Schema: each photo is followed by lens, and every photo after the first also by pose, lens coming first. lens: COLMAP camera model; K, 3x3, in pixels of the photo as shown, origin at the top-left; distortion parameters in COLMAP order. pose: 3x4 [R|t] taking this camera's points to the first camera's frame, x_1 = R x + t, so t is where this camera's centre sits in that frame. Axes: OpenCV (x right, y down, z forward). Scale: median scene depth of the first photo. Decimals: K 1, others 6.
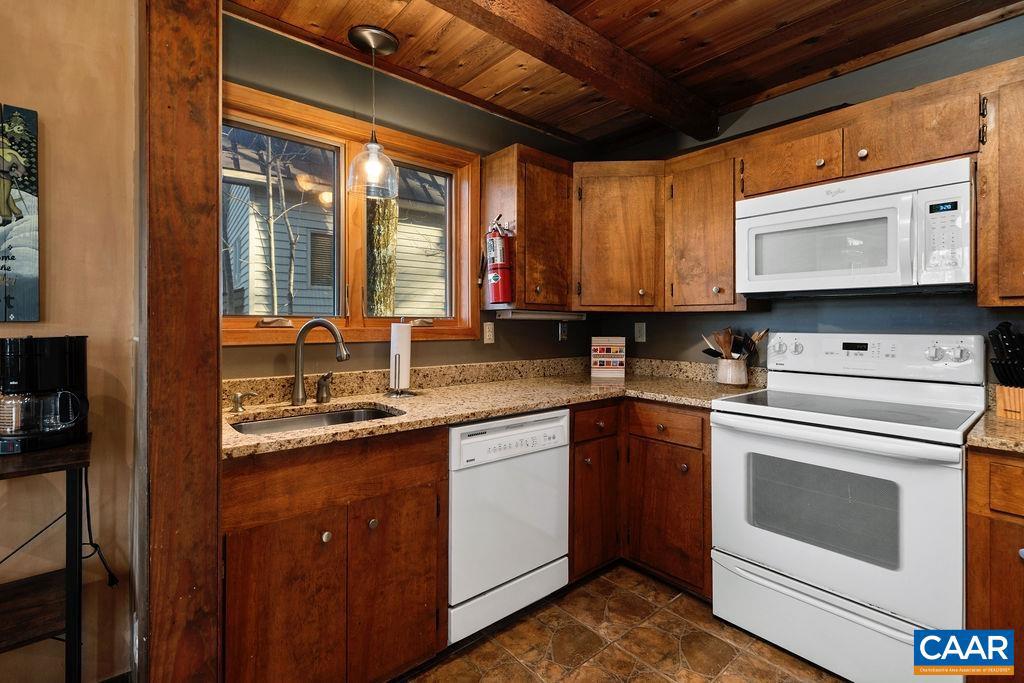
lens RADIAL K [[463.5, 0, 522.1], [0, 463.5, 322.2], [0, 0, 1]] dist [0.003718, 0.000709]
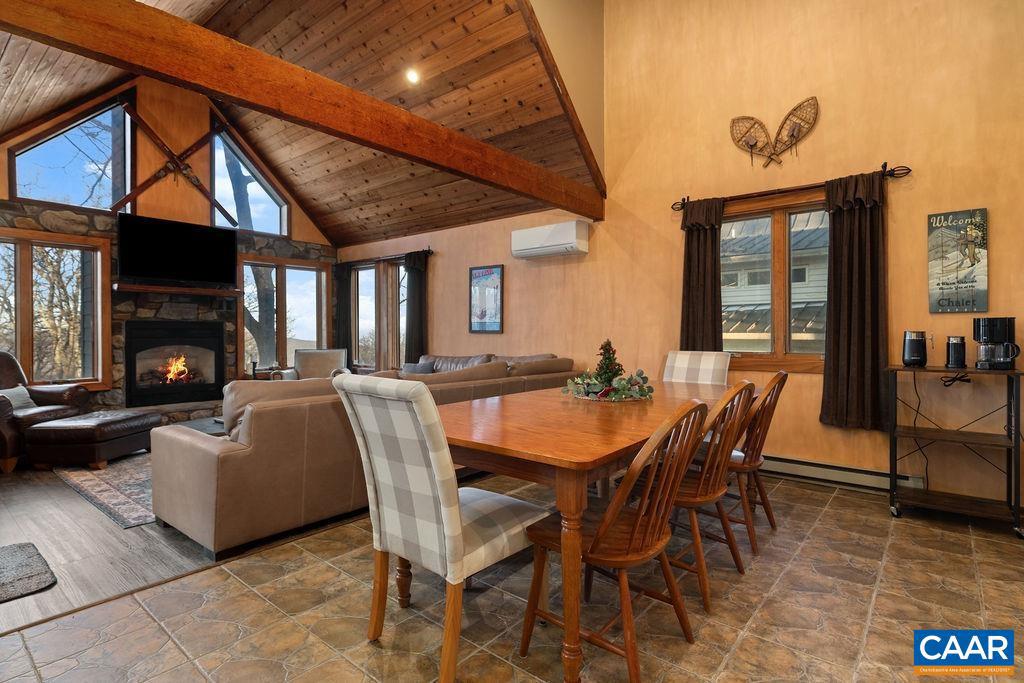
lens RADIAL K [[521.6, 0, 513.5], [0, 521.6, 333.7], [0, 0, 1]] dist [0.002647, 0.000195]
pose [[0.156740, -0.000724, -0.987640, 0.609657], [0.007105, 0.999975, 0.000395, 0.055257], [0.987614, -0.007079, 0.156741, -0.960890]]
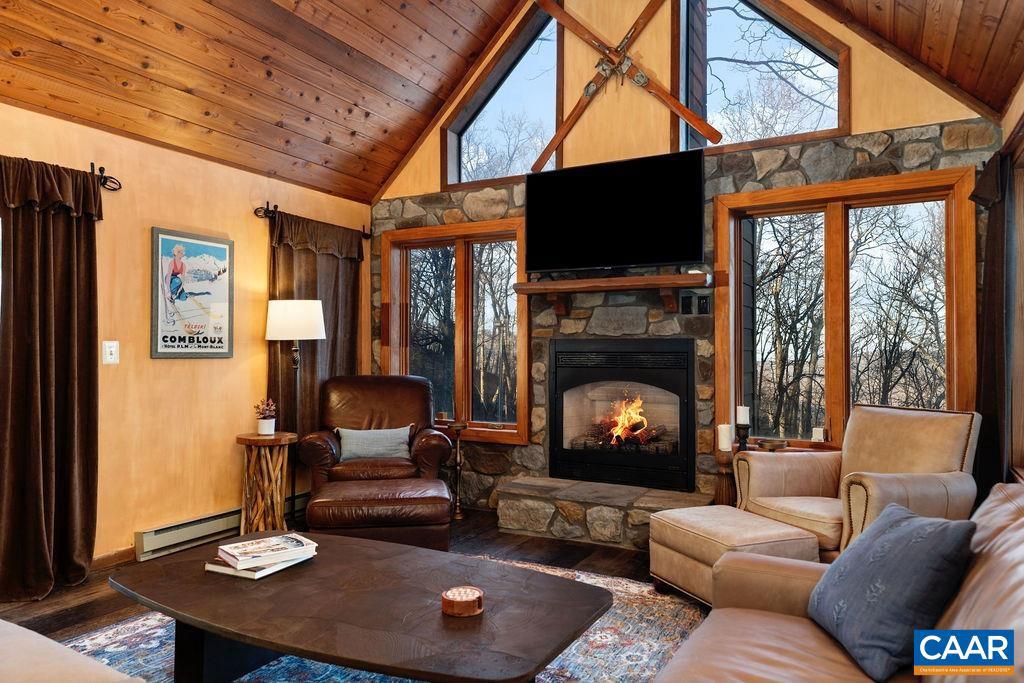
lens RADIAL K [[678.9, 0, 502.7], [0, 678.9, 347.8], [0, 0, 1]] dist [0.003068, 0.003524]
pose [[-0.943901, -0.006912, -0.330157, -1.572639], [-0.003943, 0.999946, -0.009661, 0.022536], [0.330206, -0.007817, -0.943877, -0.433116]]
